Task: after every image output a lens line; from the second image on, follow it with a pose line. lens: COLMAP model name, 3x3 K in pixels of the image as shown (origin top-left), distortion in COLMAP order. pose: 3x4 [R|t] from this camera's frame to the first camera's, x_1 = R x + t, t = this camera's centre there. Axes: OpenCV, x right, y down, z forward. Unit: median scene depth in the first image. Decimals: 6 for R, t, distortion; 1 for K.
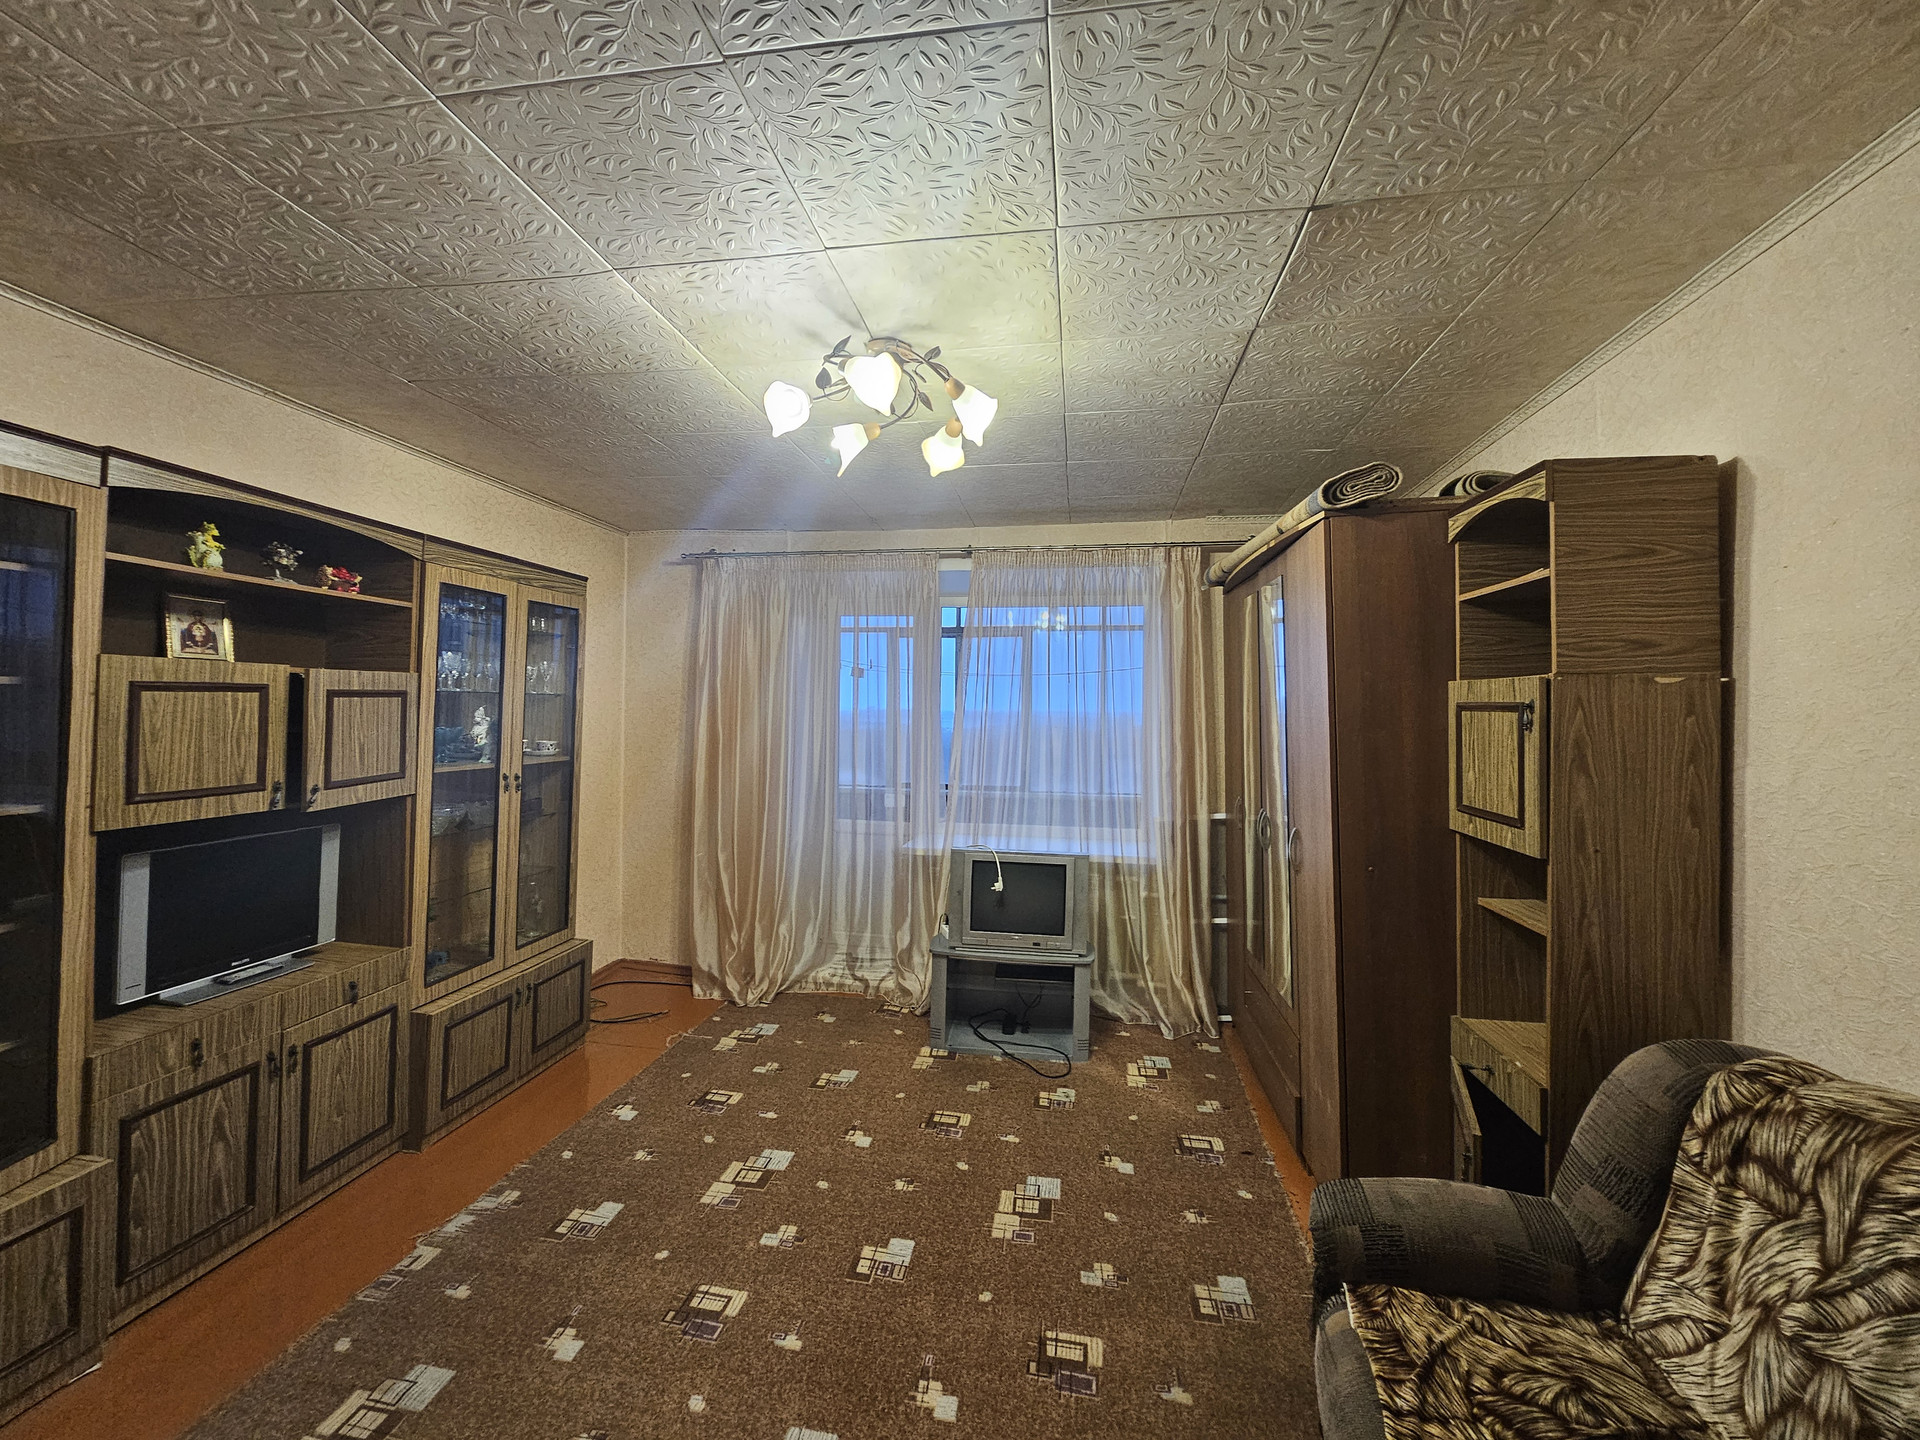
lens RADIAL K [[766.9, 0, 965.9], [0, 766.9, 711.6], [0, 0, 1]] dist [-0.028852, 0.008551]
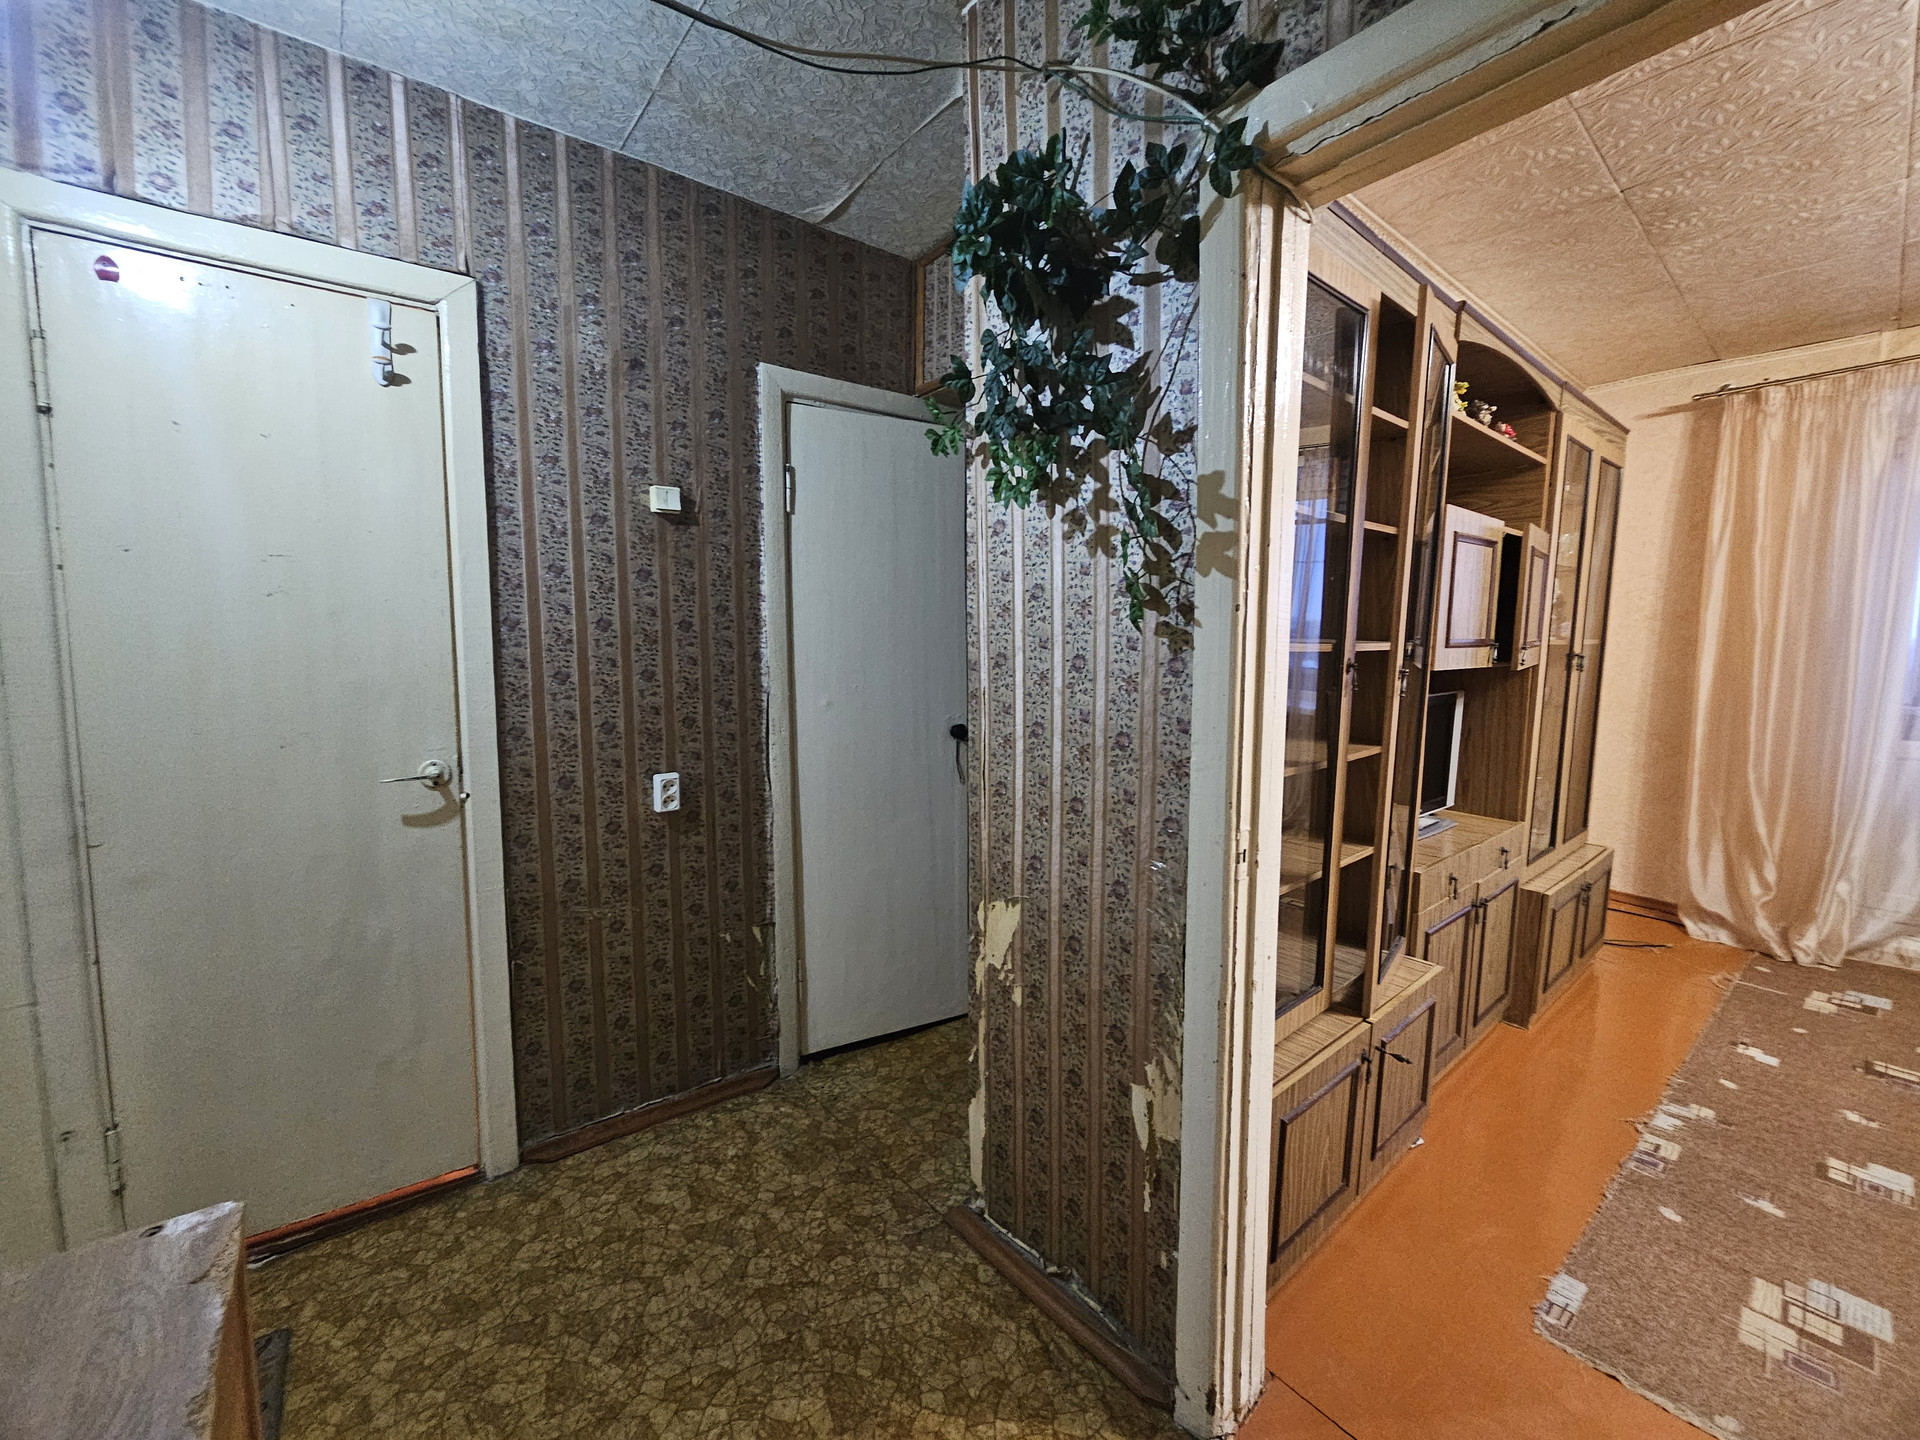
lens RADIAL K [[766.9, 0, 965.9], [0, 766.9, 711.6], [0, 0, 1]] dist [-0.028852, 0.008551]
pose [[0.742981, 0.042135, -0.667985, -0.507519], [0.013693, 0.996851, 0.078109, 0.067362], [0.669172, -0.067180, 0.740064, -0.154996]]
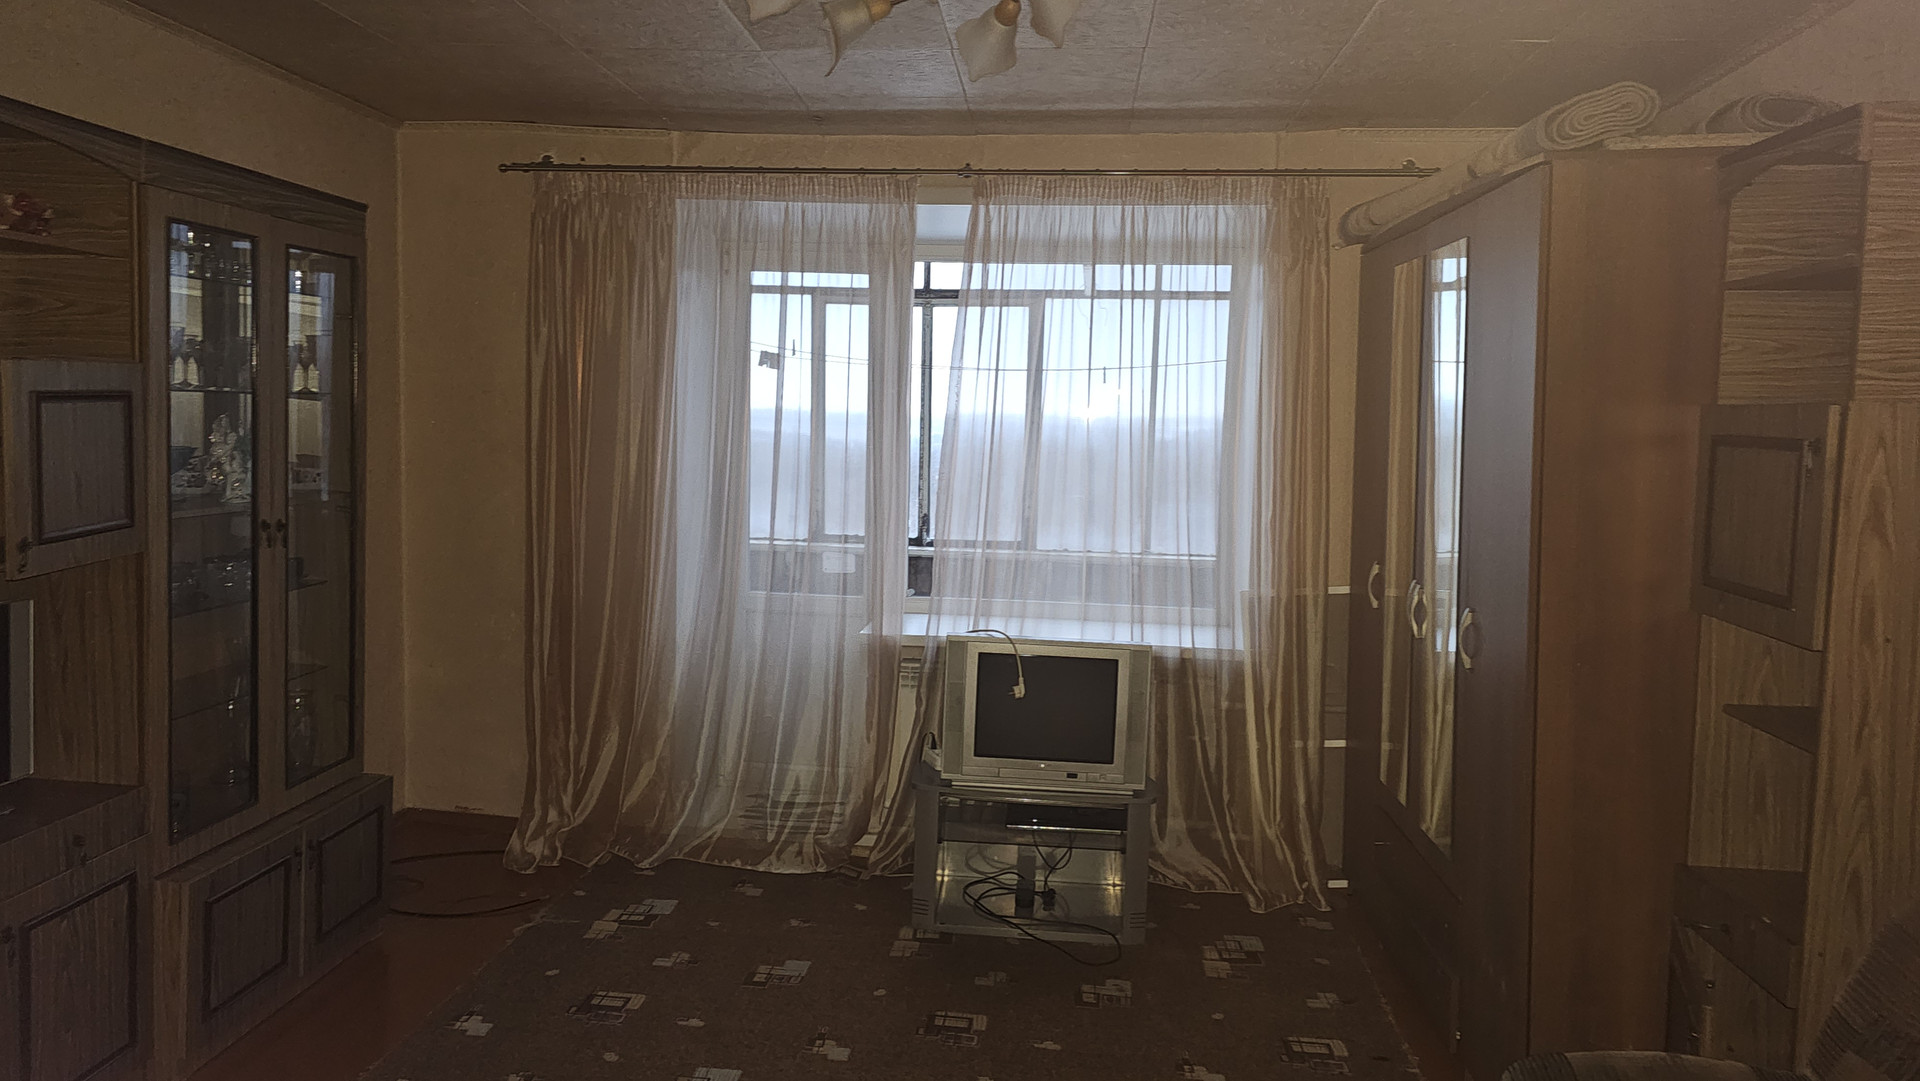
lens RADIAL K [[1276.7, 0, 960.0], [0, 1276.7, 540.5], [0, 0, 1]] dist [-0.003041, -0.003286]
pose [[0.997688, 0.006894, 0.067603, -0.089908], [-0.013528, 0.995078, 0.098167, -0.013335], [-0.066594, -0.098854, 0.992871, -0.098272]]
